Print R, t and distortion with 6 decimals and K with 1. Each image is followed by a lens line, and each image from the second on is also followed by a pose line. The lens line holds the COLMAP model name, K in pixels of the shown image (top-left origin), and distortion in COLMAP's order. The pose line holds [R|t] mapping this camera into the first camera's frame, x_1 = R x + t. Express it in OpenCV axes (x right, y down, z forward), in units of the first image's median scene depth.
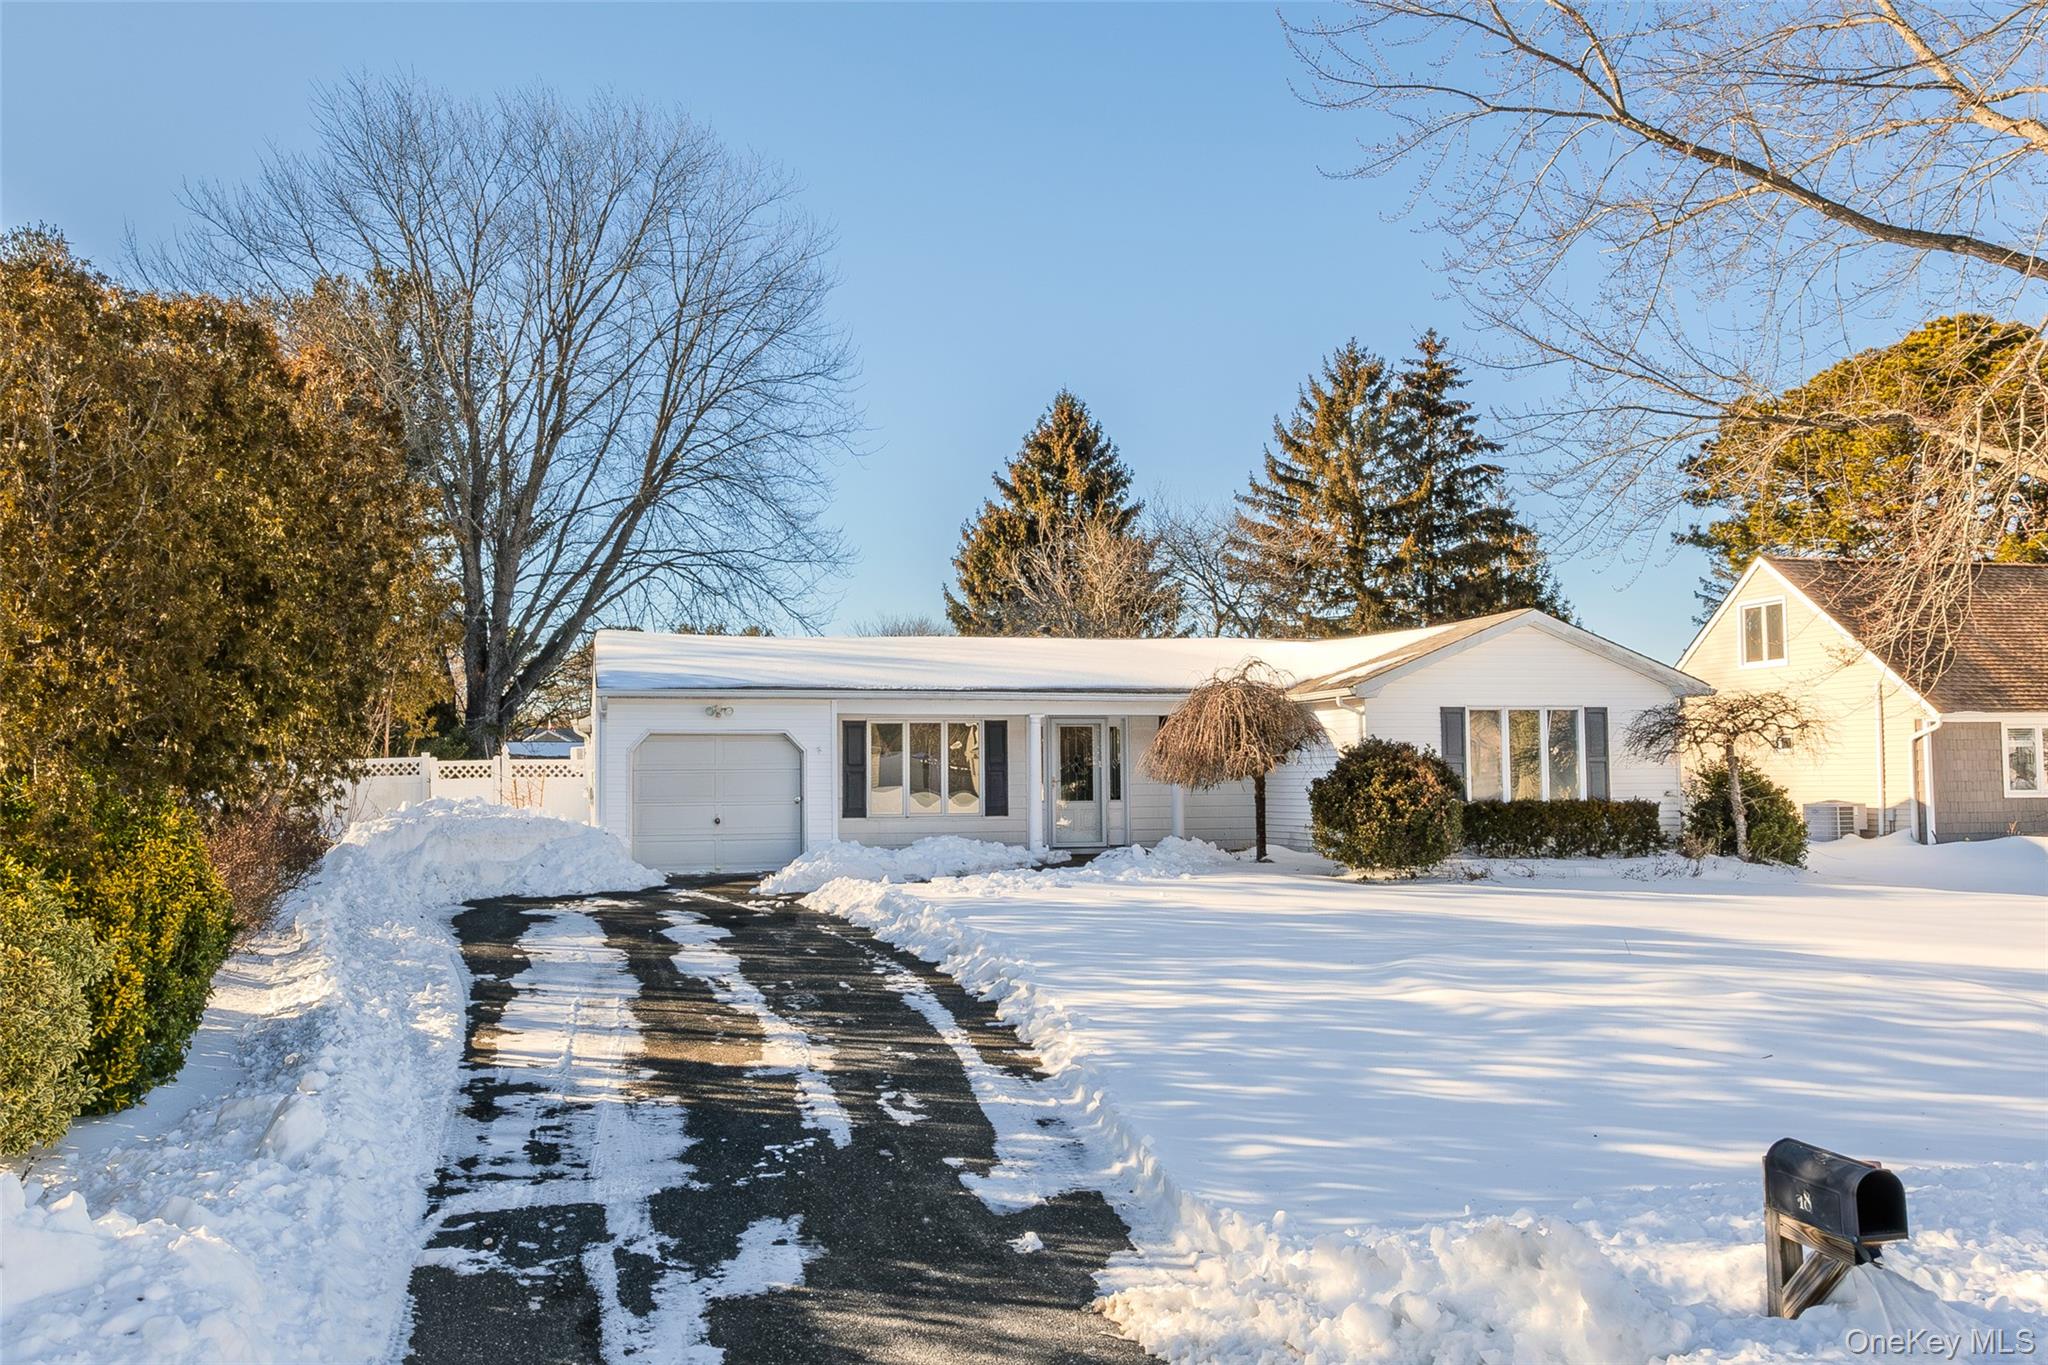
lens RADIAL K [[870.0, 0, 1027.2], [0, 870.0, 679.3], [0, 0, 1]] dist [-0.006772, 0.000639]
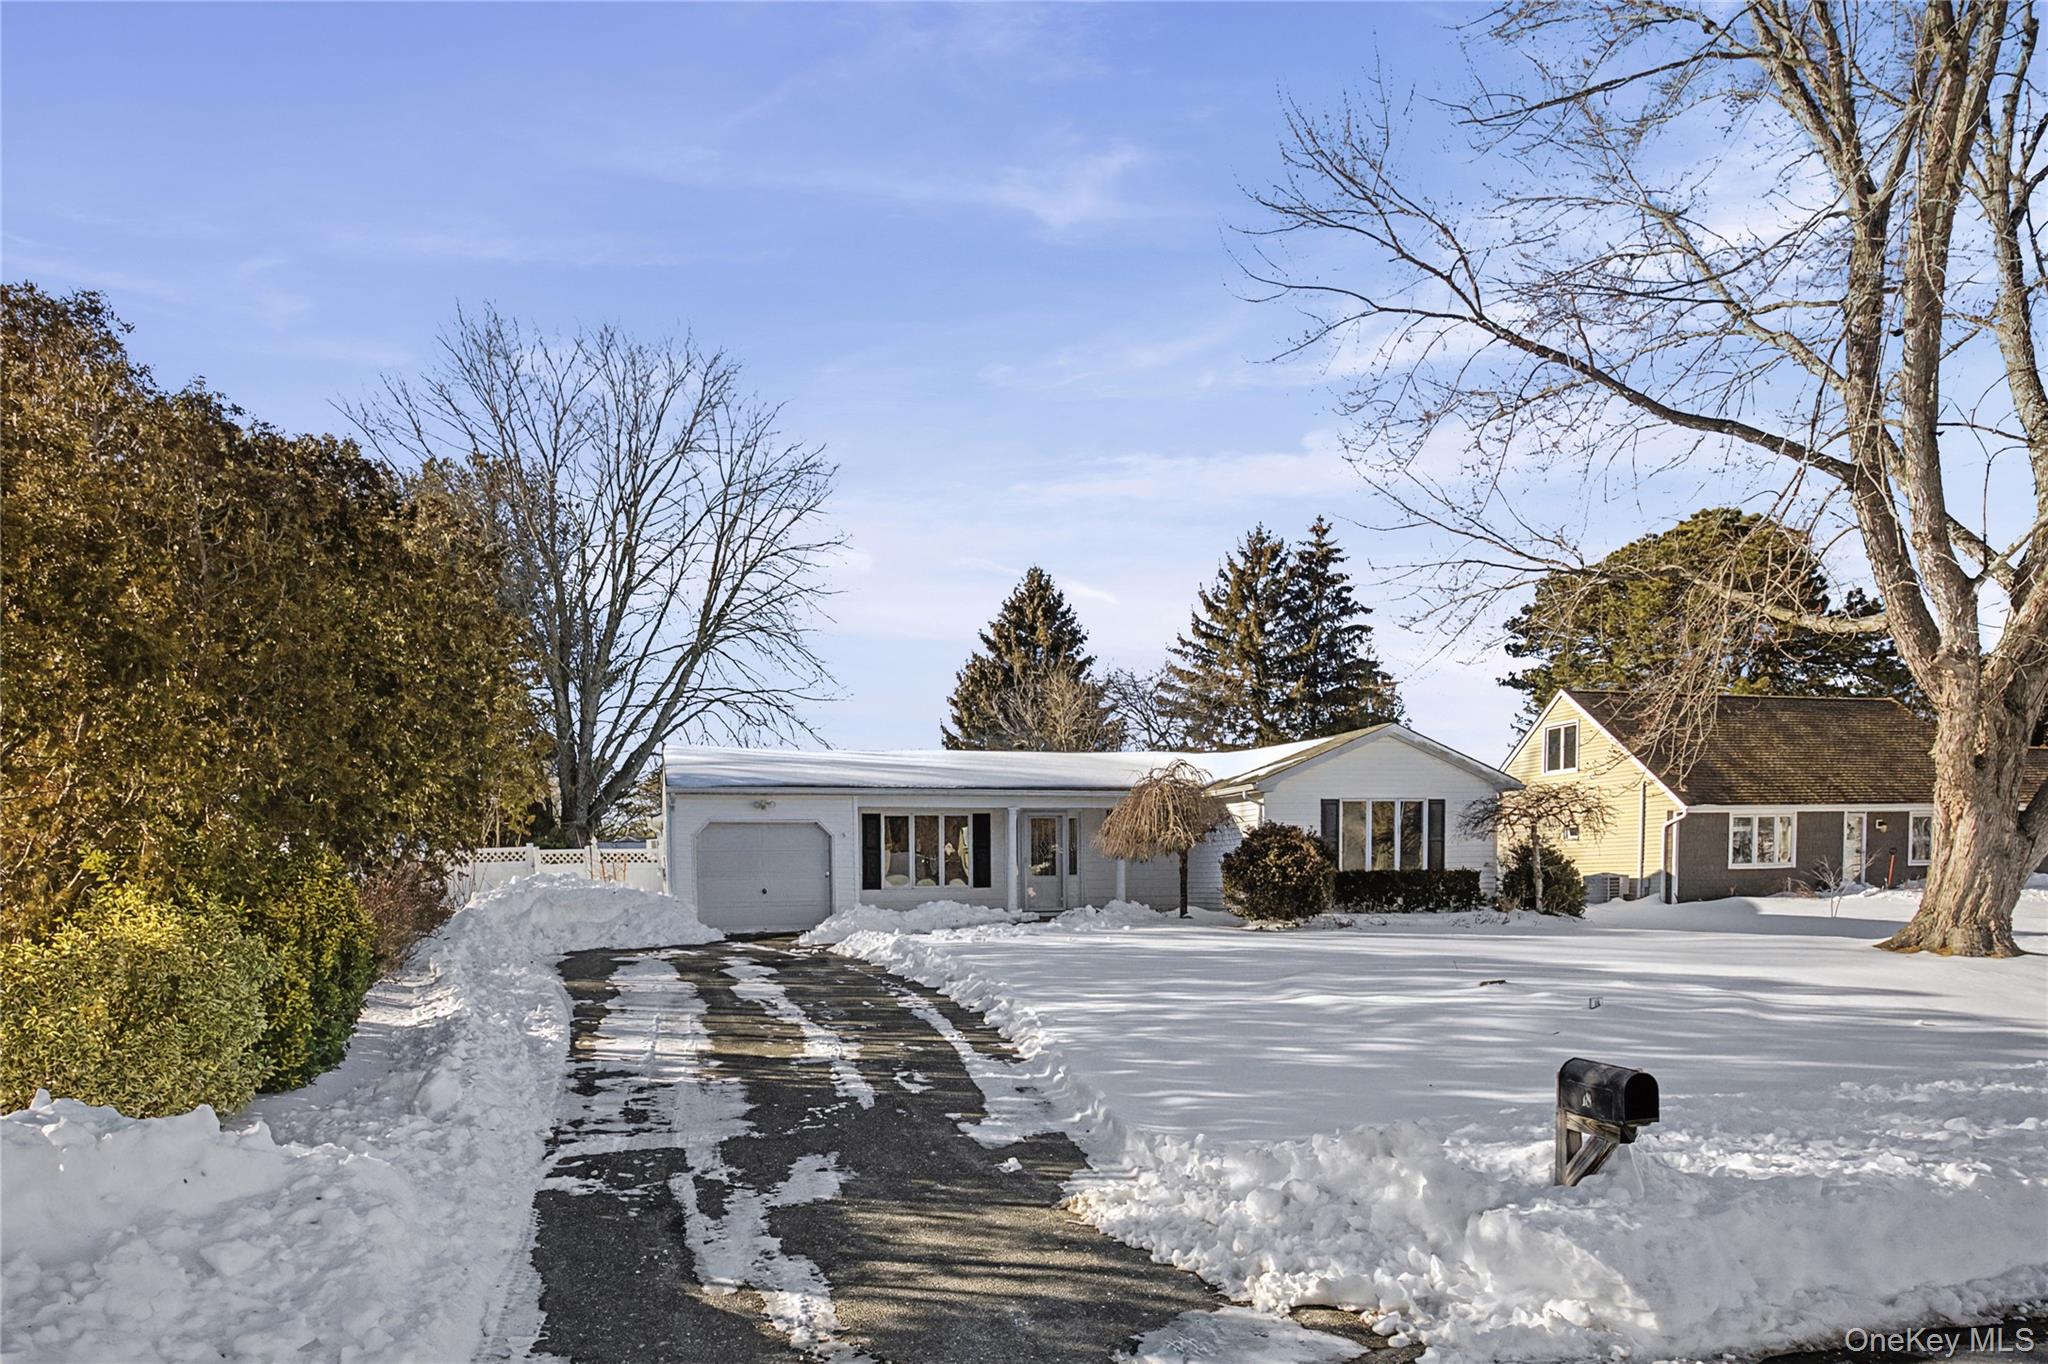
lens RADIAL K [[692.8, 0, 1049.2], [0, 692.8, 682.2], [0, 0, 1]] dist [-0.007740, 0.000159]
pose [[0.999278, 0.002591, 0.037909, 0.024278], [-0.004709, 0.998427, 0.055876, -0.201052], [-0.037705, -0.056014, 0.997718, -0.018742]]
